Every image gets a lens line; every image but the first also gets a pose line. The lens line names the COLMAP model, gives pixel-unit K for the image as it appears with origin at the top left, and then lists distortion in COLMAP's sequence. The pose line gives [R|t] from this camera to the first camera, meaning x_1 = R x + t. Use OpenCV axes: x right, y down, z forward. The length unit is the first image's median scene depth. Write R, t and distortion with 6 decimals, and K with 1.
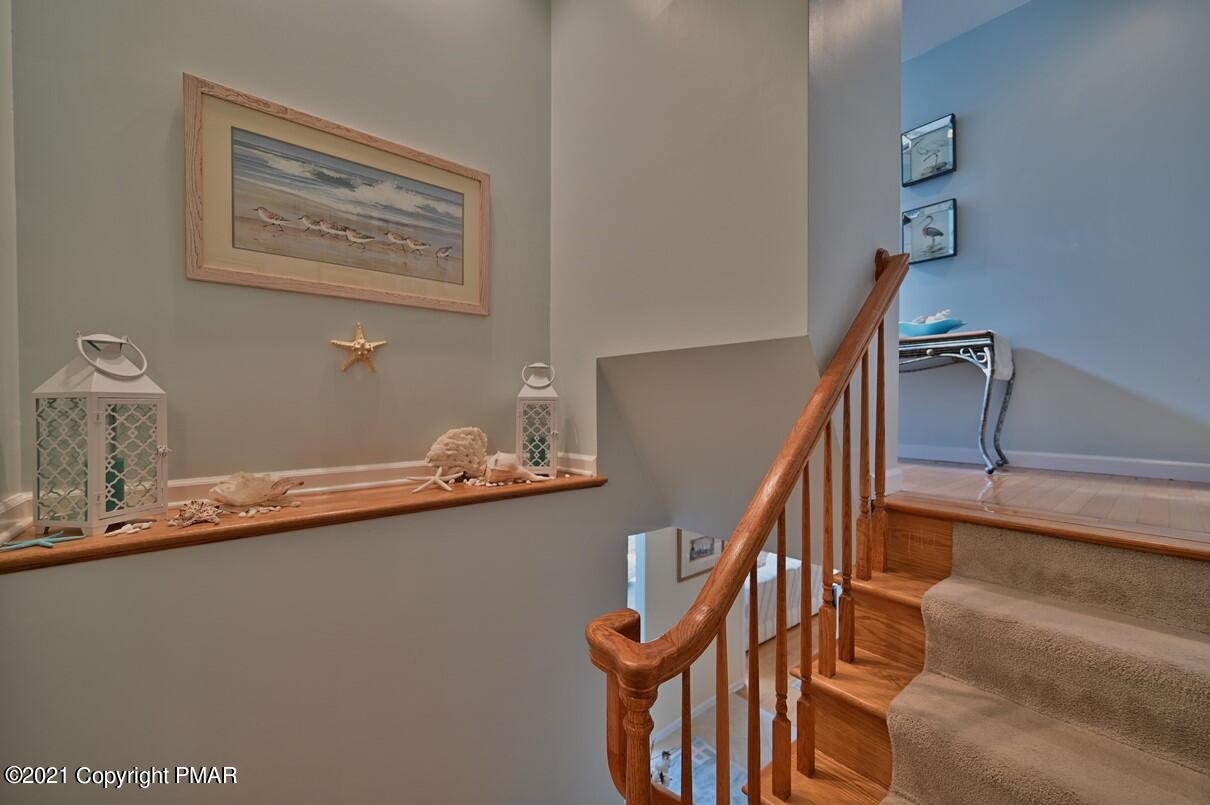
lens RADIAL K [[477.3, 0, 604.2], [0, 477.3, 398.4], [0, 0, 1]] dist [-0.002655, 0.000717]
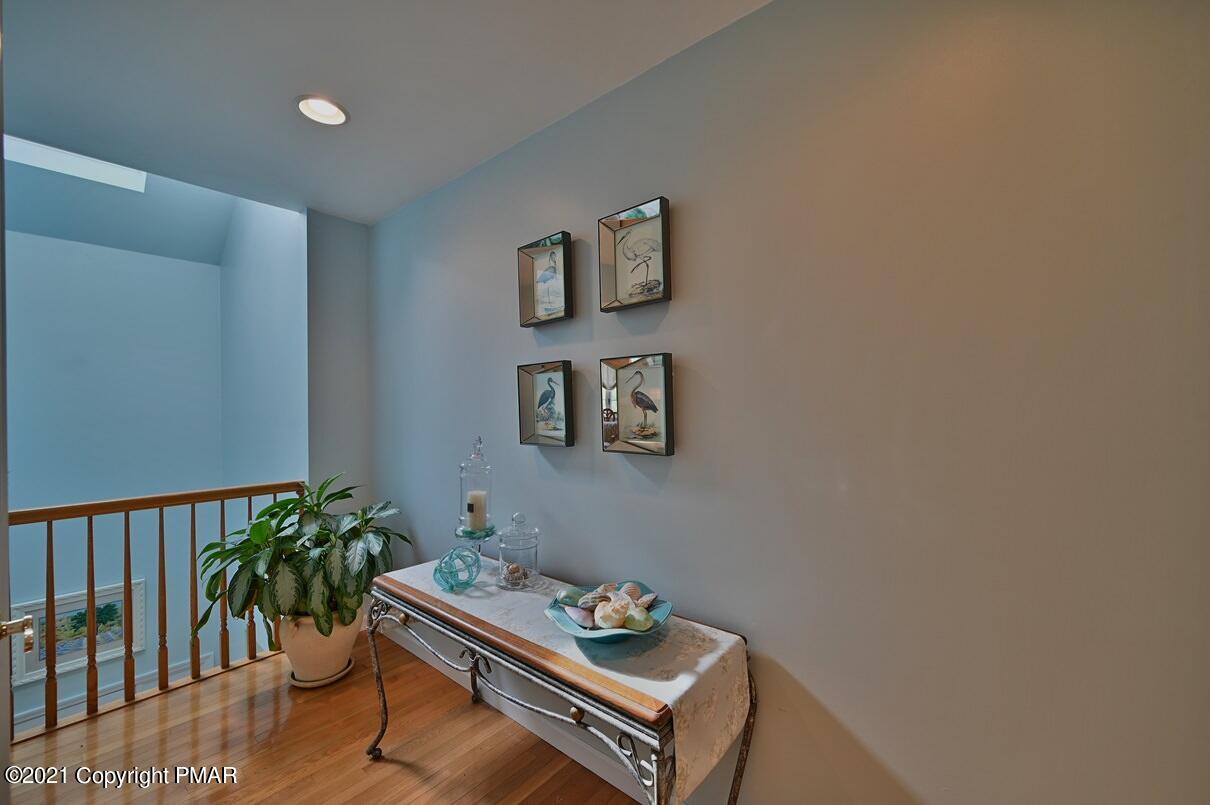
lens RADIAL K [[477.3, 0, 602.5], [0, 477.3, 402.3], [0, 0, 1]] dist [-0.002655, 0.000717]
pose [[0.987014, -0.017737, 0.159654, 0.505609], [0.018677, 0.999816, -0.004386, -0.317557], [-0.159547, 0.007311, 0.987163, 0.414439]]
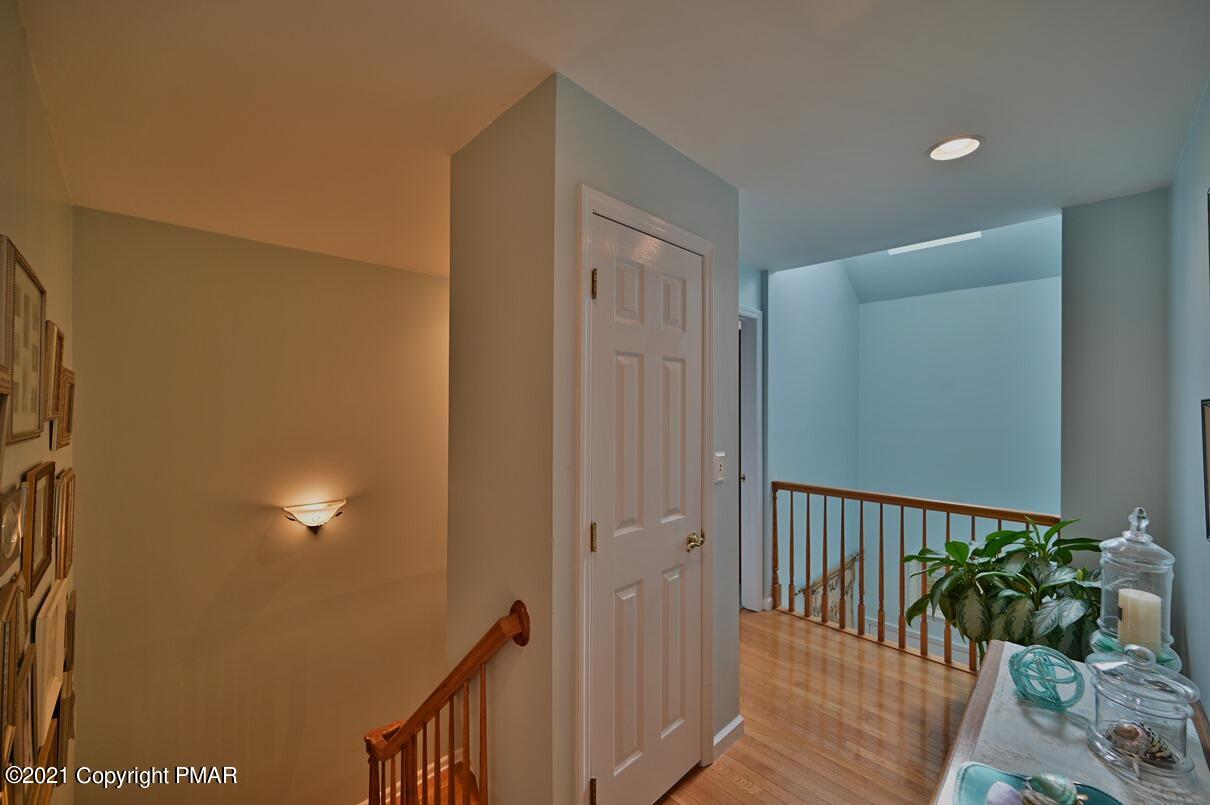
lens RADIAL K [[477.3, 0, 607.2], [0, 477.3, 391.4], [0, 0, 1]] dist [-0.002655, 0.000717]
pose [[0.092438, -0.020342, -0.995511, 0.817475], [-0.006559, 0.999757, -0.021038, -0.371278], [0.995697, 0.008474, 0.092282, 0.568196]]
